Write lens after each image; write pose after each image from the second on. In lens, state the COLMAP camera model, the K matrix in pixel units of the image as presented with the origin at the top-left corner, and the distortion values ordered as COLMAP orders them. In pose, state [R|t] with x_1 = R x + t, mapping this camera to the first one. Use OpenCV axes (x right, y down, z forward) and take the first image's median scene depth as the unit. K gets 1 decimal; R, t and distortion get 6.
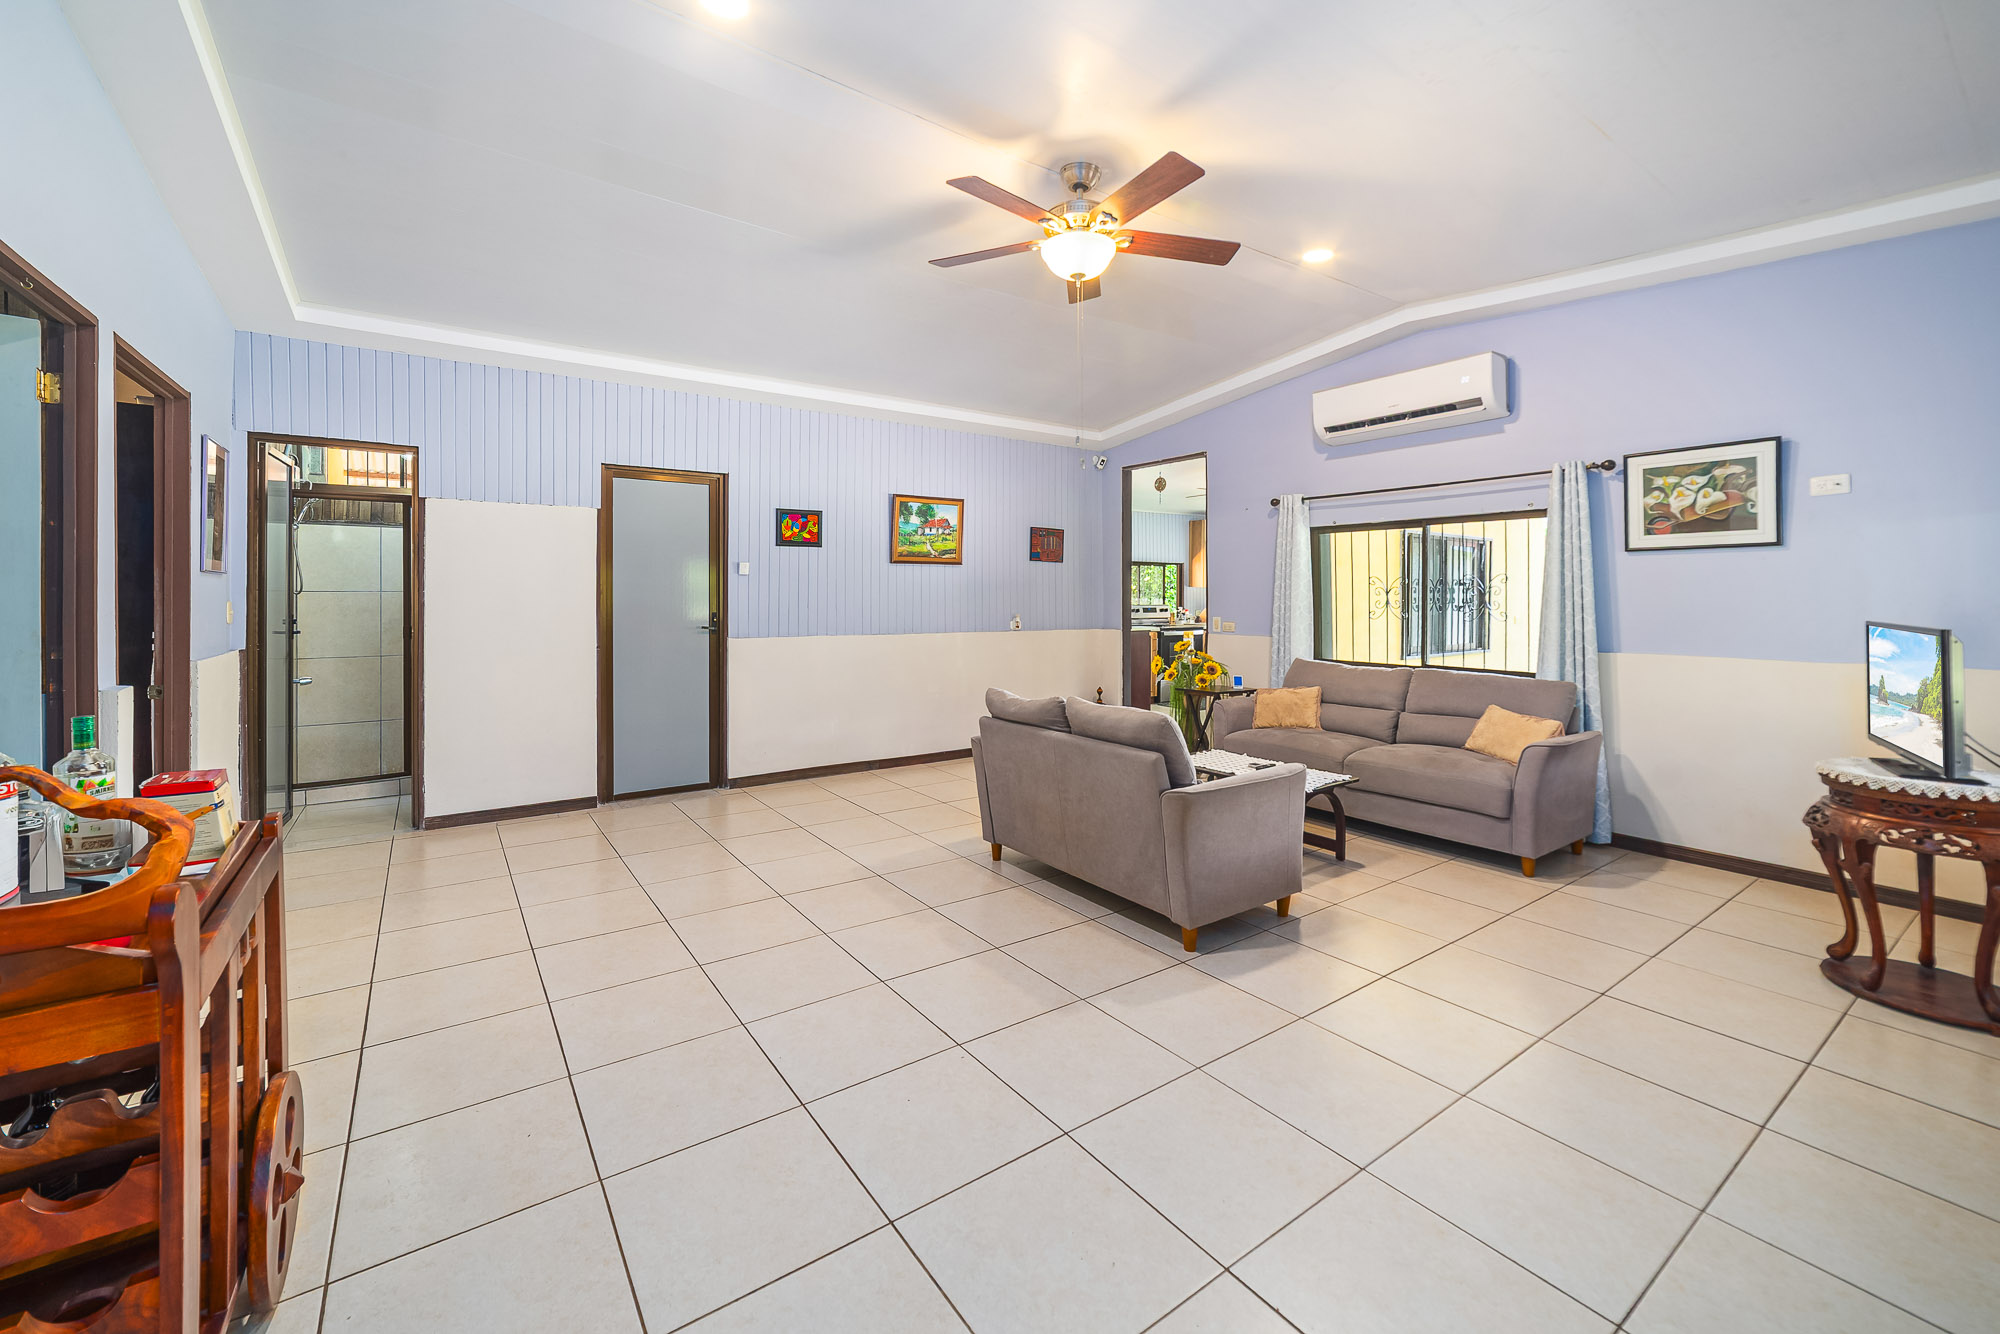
lens RADIAL K [[790.1, 0, 1013.5], [0, 790.1, 593.5], [0, 0, 1]] dist [-0.003638, 0.003731]
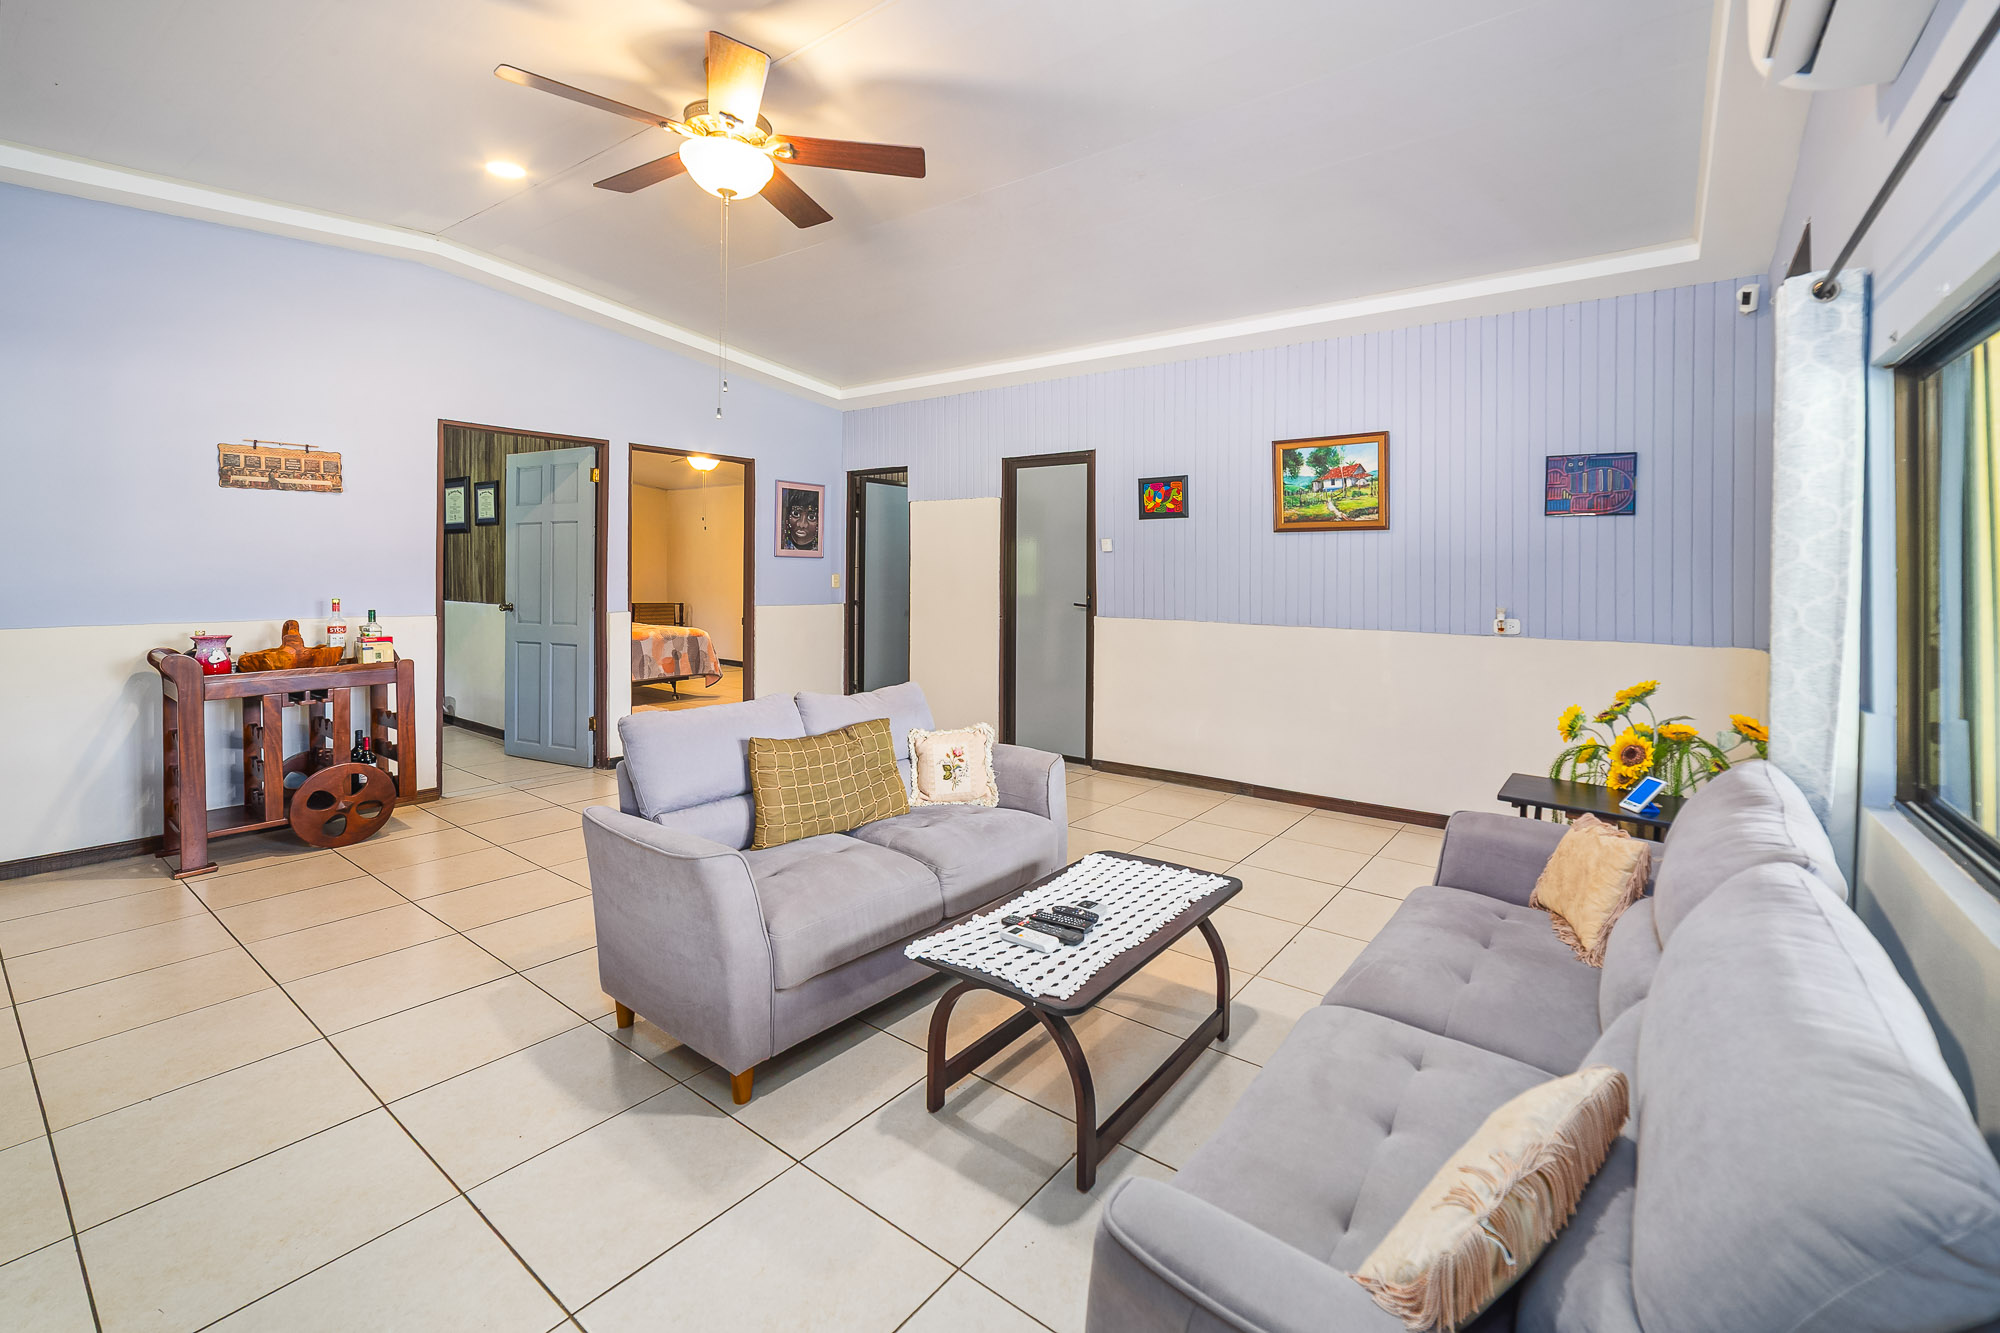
lens RADIAL K [[840.7, 0, 1062.6], [0, 840.7, 576.5], [0, 0, 1]] dist [0.000592, 0.000008]
pose [[0.327879, 0.008034, -0.944686, 0.536360], [-0.007959, 0.999952, 0.005742, 0.001196], [0.944686, 0.005637, 0.327927, 0.532662]]
